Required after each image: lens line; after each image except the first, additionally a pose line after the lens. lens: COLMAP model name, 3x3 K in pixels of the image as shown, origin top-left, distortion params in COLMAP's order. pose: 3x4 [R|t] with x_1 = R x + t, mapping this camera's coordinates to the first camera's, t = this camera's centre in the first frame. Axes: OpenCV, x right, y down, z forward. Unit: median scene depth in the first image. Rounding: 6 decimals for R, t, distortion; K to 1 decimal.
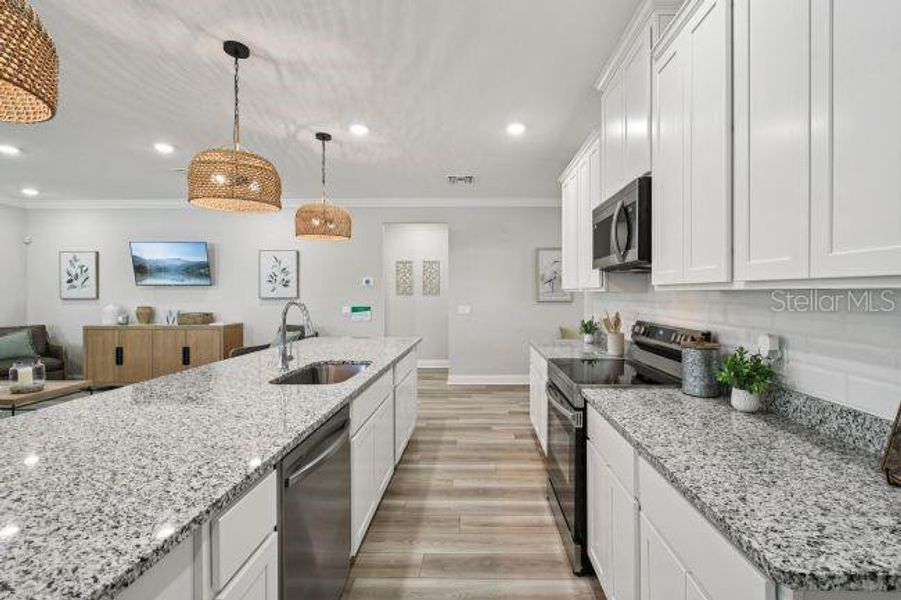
lens RADIAL K [[396.4, 0, 464.7], [0, 396.4, 293.2], [0, 0, 1]] dist [-0.000894, -0.000667]
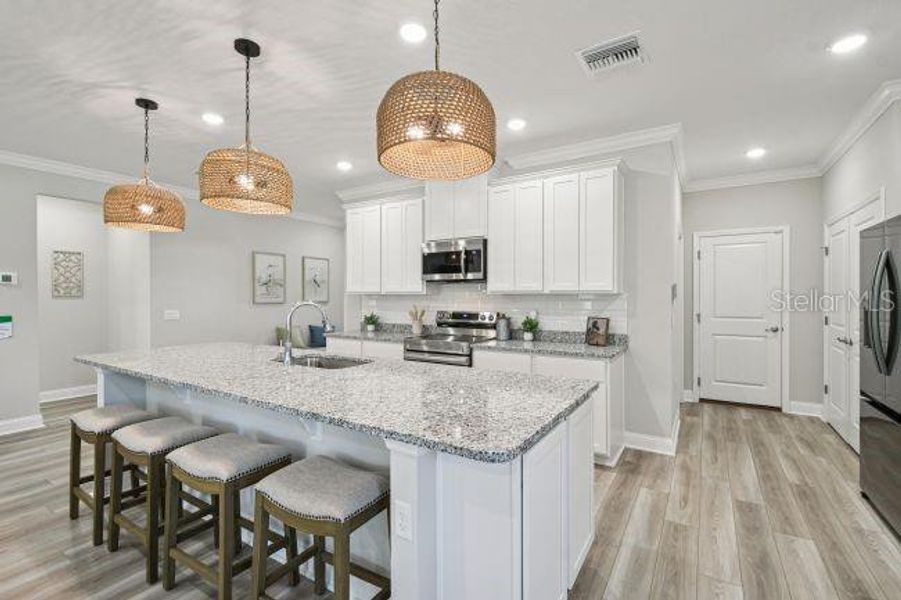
lens RADIAL K [[396.4, 0, 464.7], [0, 396.4, 293.2], [0, 0, 1]] dist [-0.000894, -0.000667]
pose [[0.500902, 0.003420, 0.865497, -0.438415], [0.000989, 0.999989, -0.004524, -0.000431], [-0.865503, 0.003122, 0.500894, 0.017834]]
